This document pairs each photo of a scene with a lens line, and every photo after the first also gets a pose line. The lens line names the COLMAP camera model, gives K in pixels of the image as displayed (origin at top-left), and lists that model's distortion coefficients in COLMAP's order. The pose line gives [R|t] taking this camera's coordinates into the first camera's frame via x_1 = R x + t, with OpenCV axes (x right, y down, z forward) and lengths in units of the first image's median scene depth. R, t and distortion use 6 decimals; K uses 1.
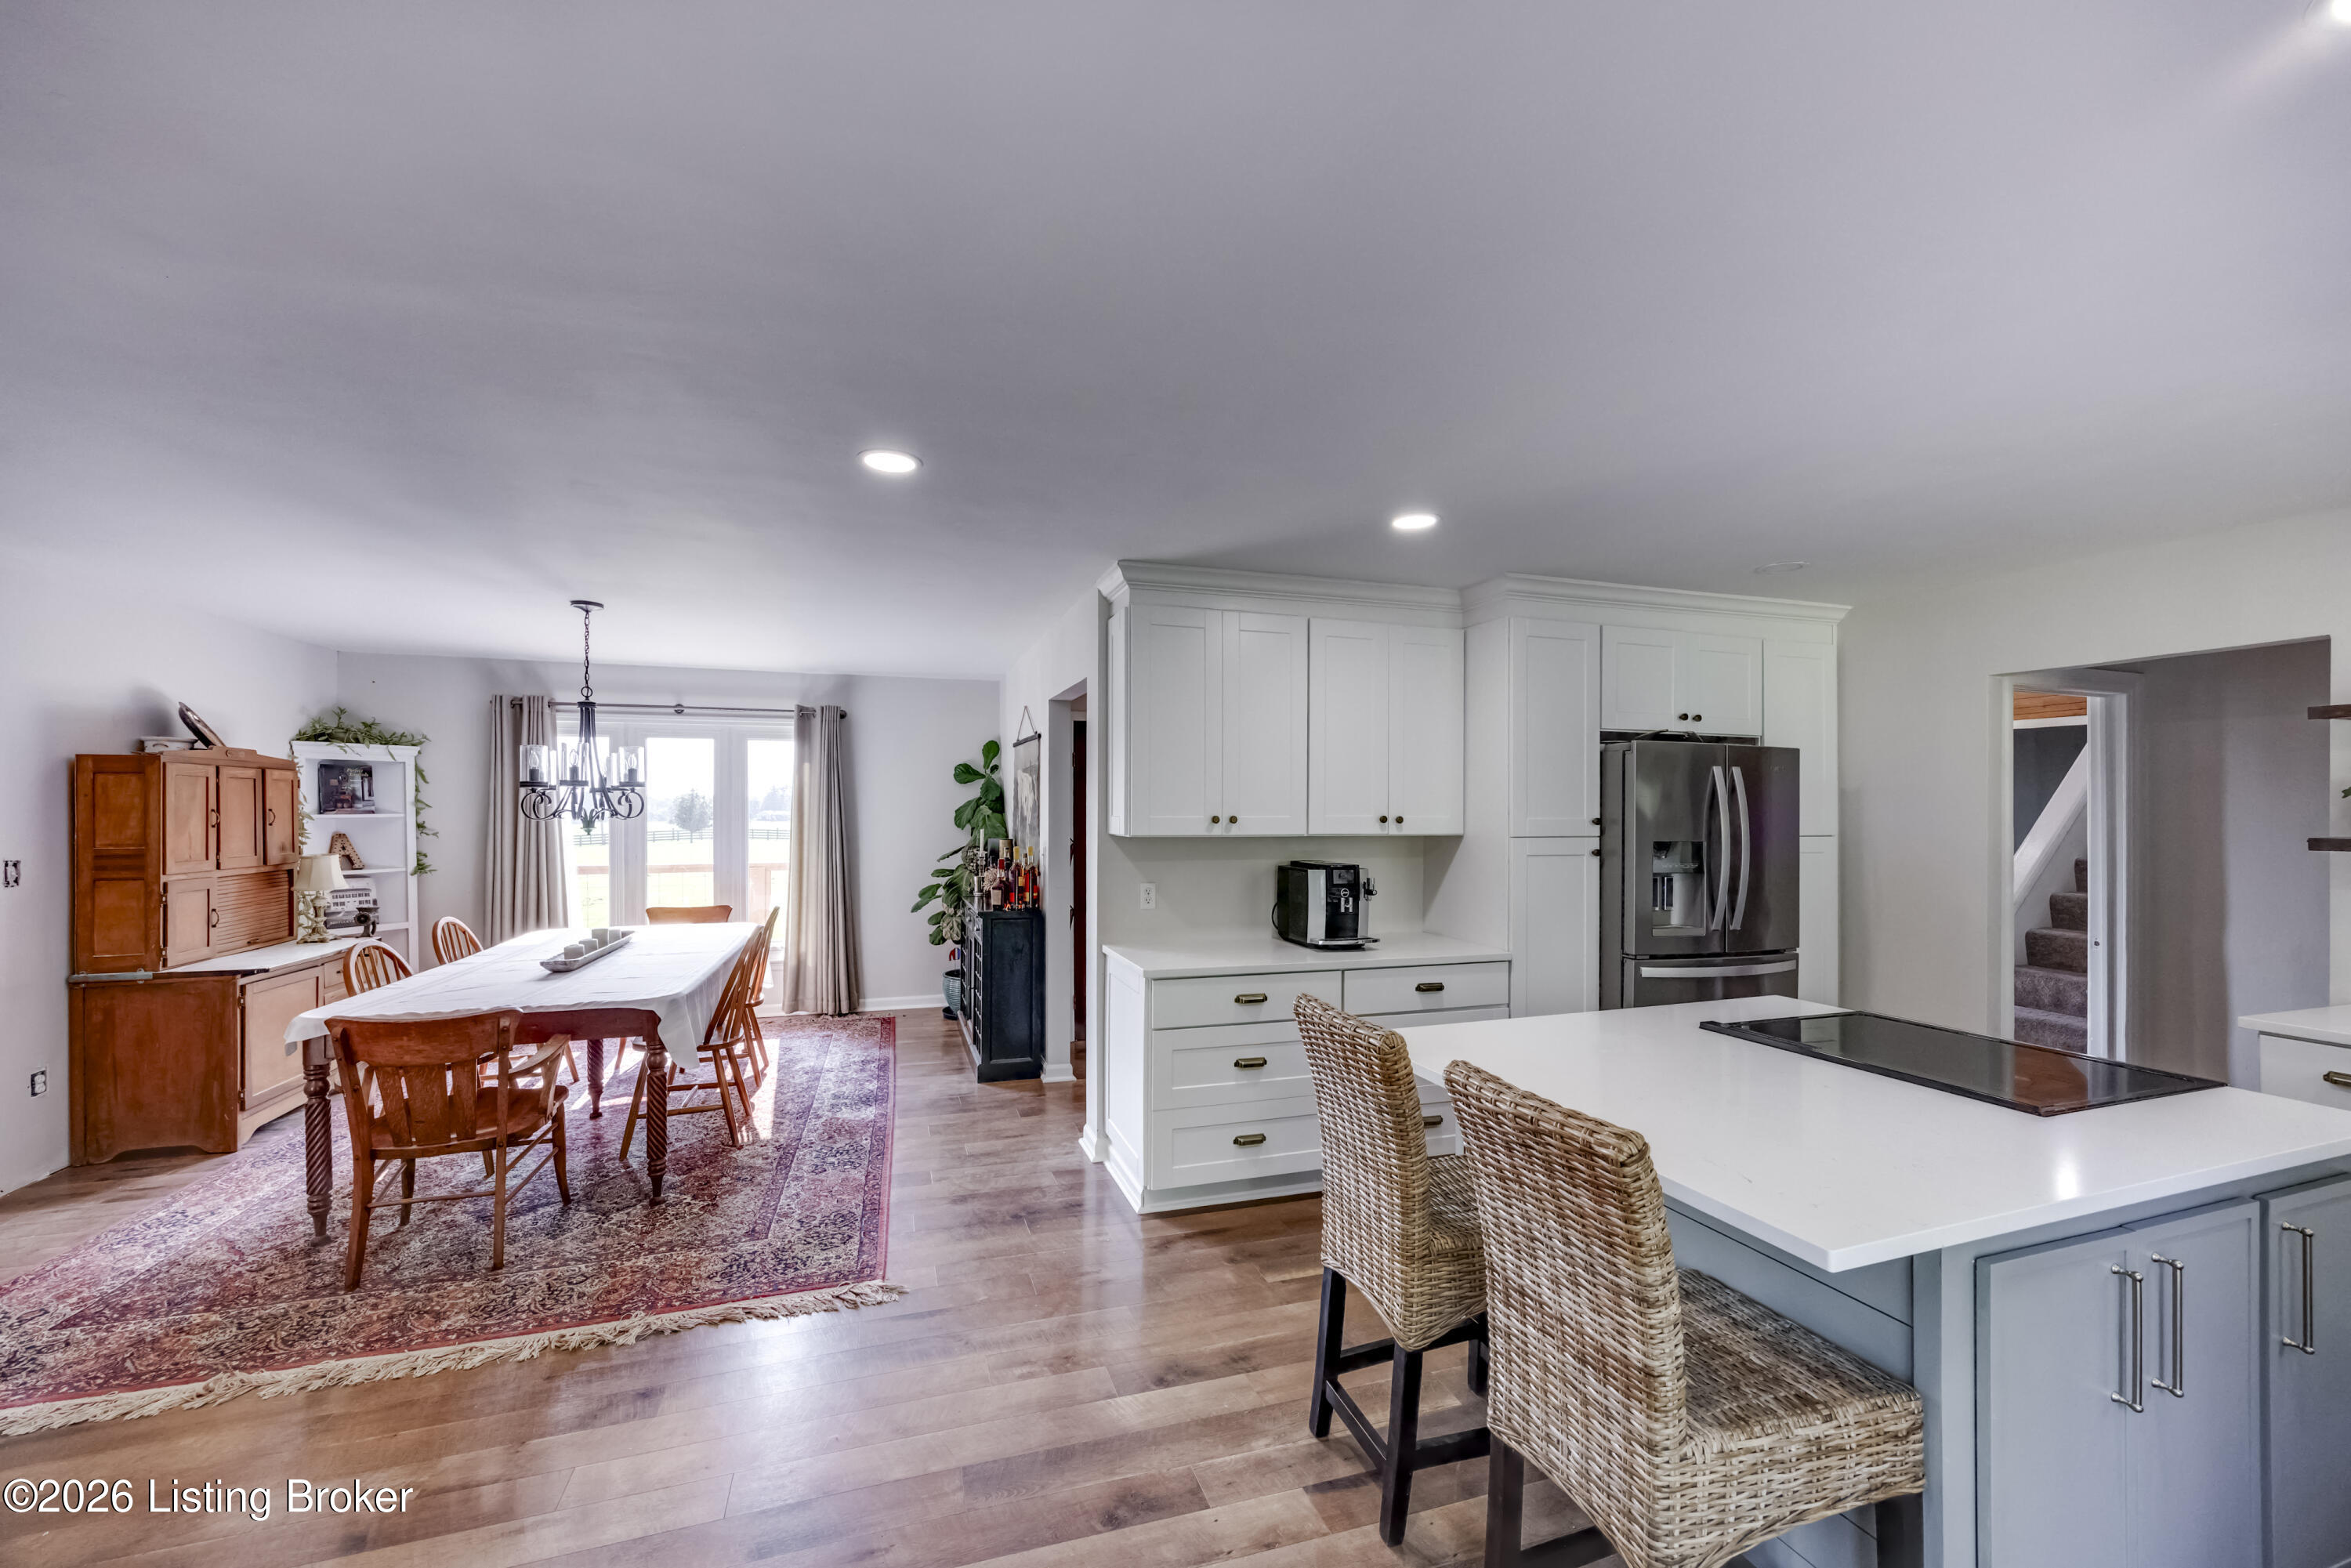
lens RADIAL K [[904.7, 0, 1171.7], [0, 904.7, 796.1], [0, 0, 1]] dist [-0.002397, 0.000120]
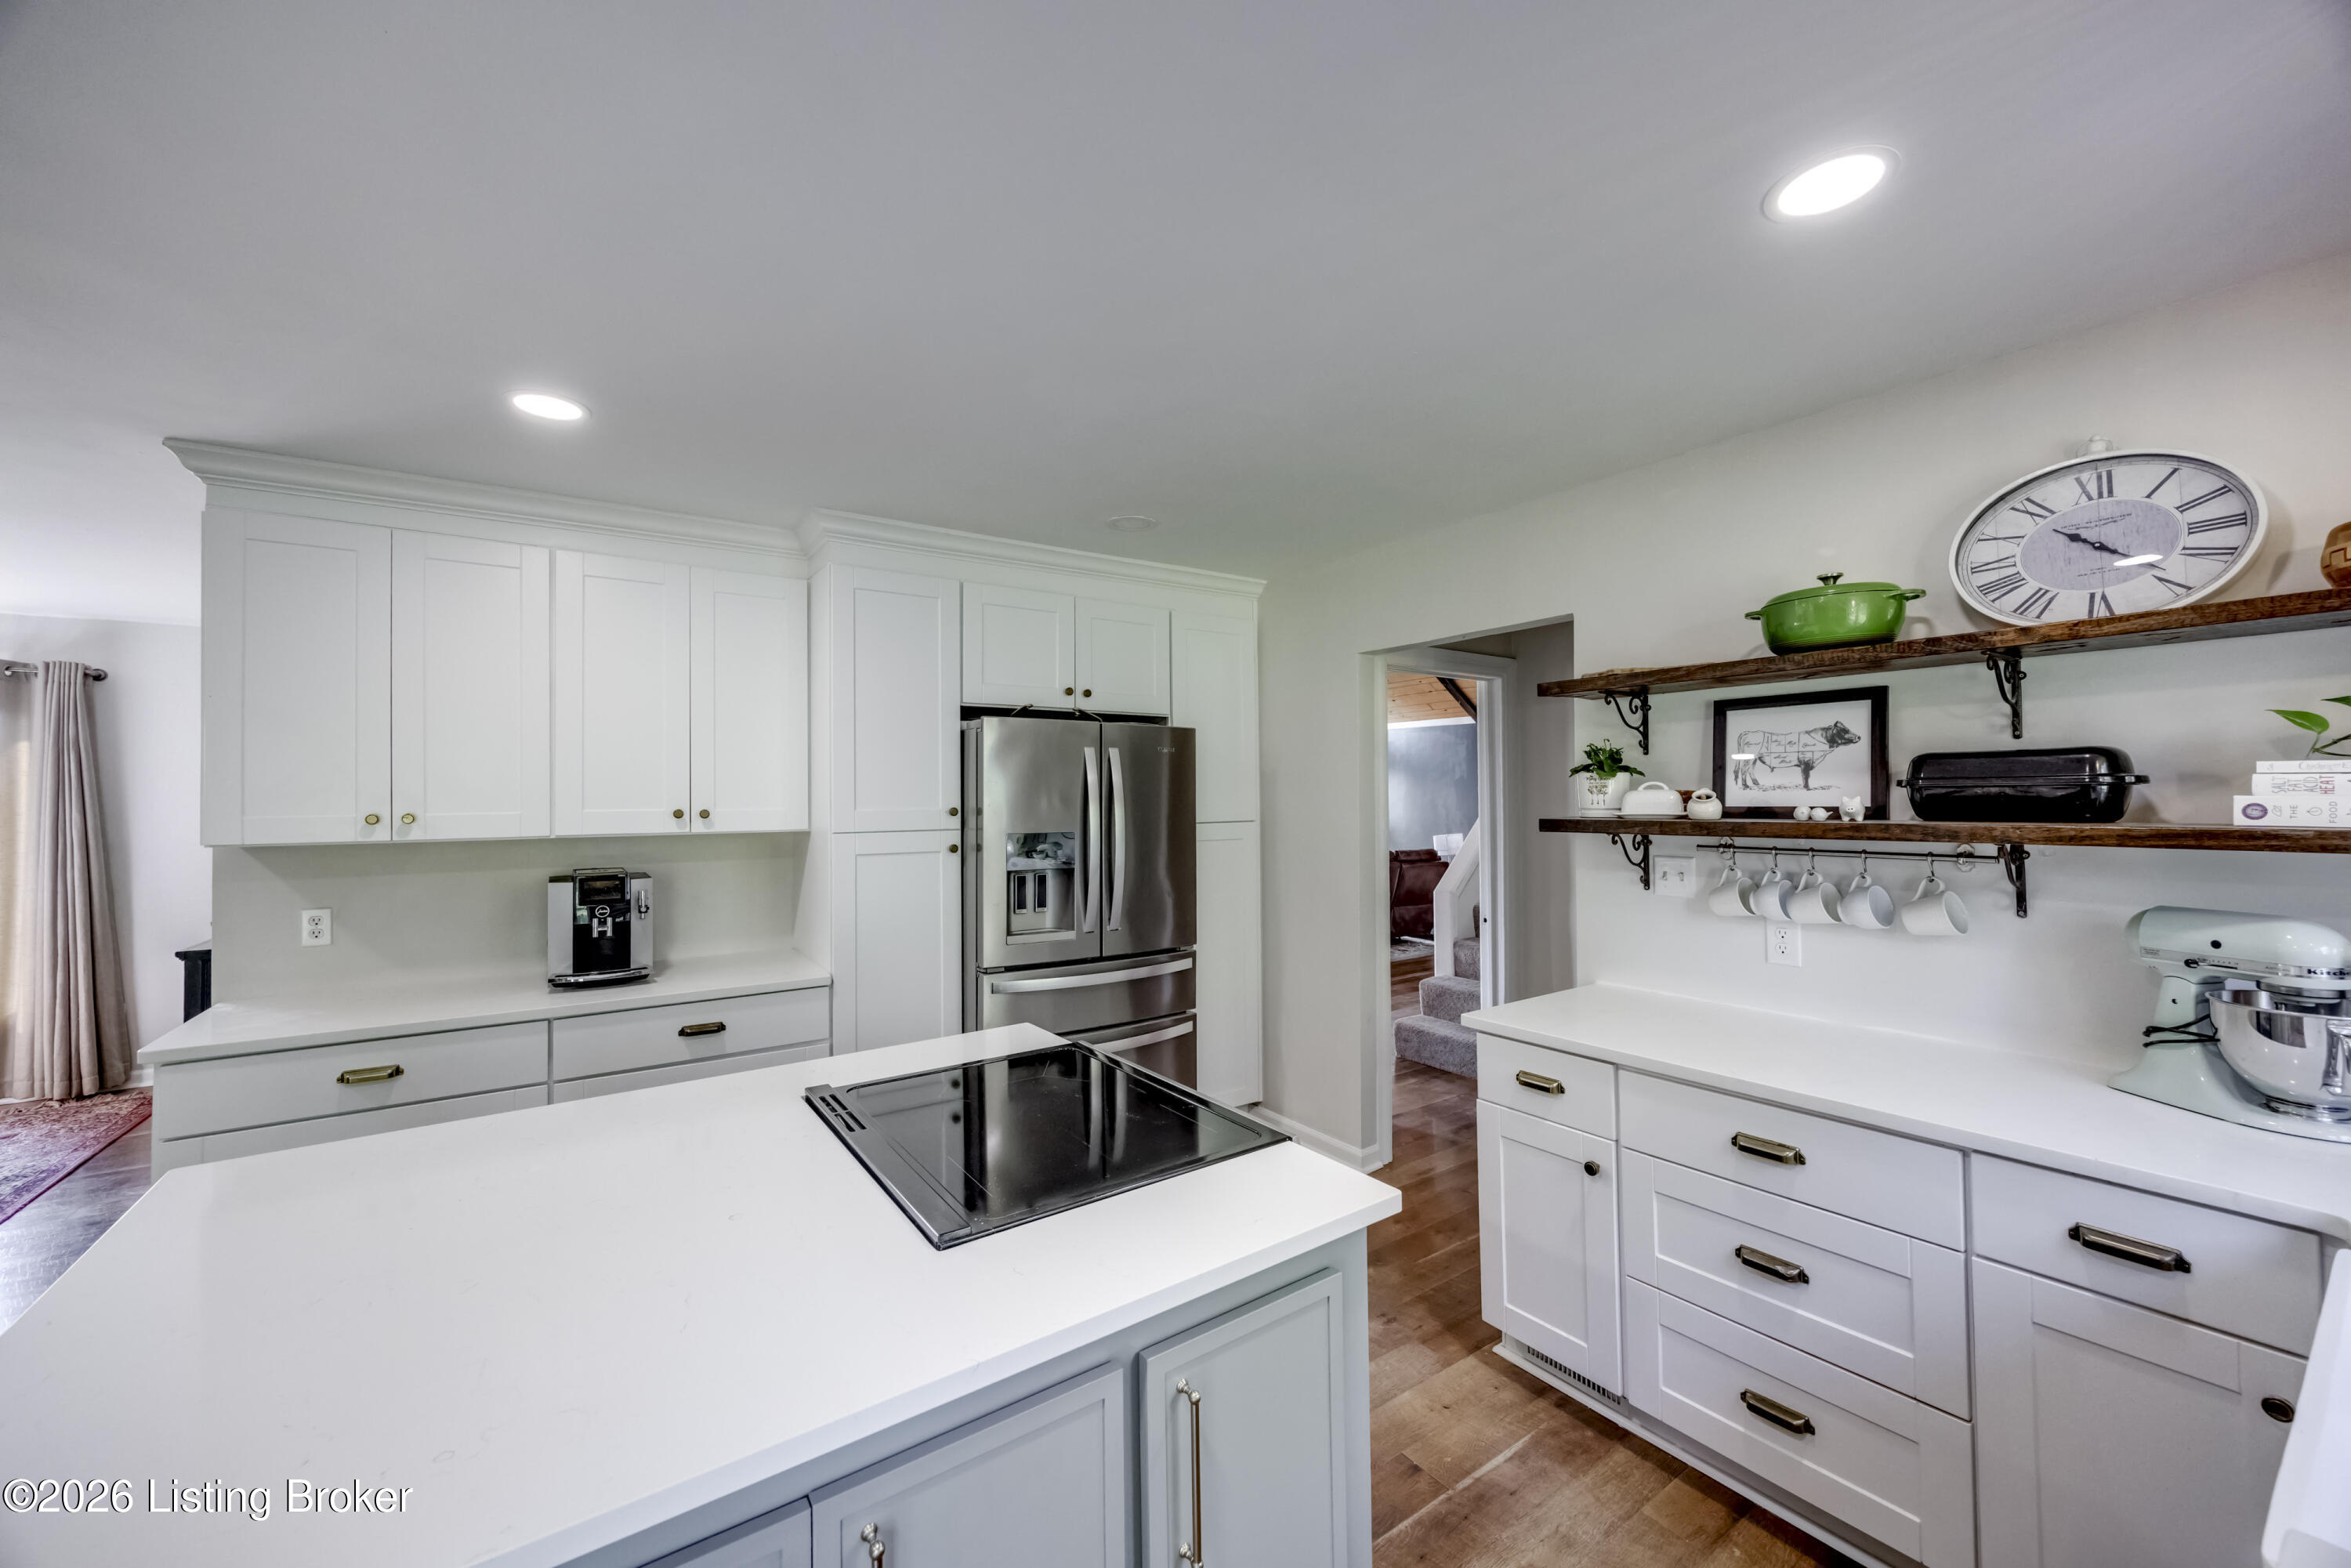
lens RADIAL K [[895.9, 0, 1175.6], [0, 895.9, 775.6], [0, 0, 1]] dist [-0.007527, 0.000125]
pose [[0.957442, -0.006658, 0.288550, 0.424908], [0.008639, 0.999947, -0.005594, 0.000730], [-0.288498, 0.007849, 0.957448, 0.134503]]
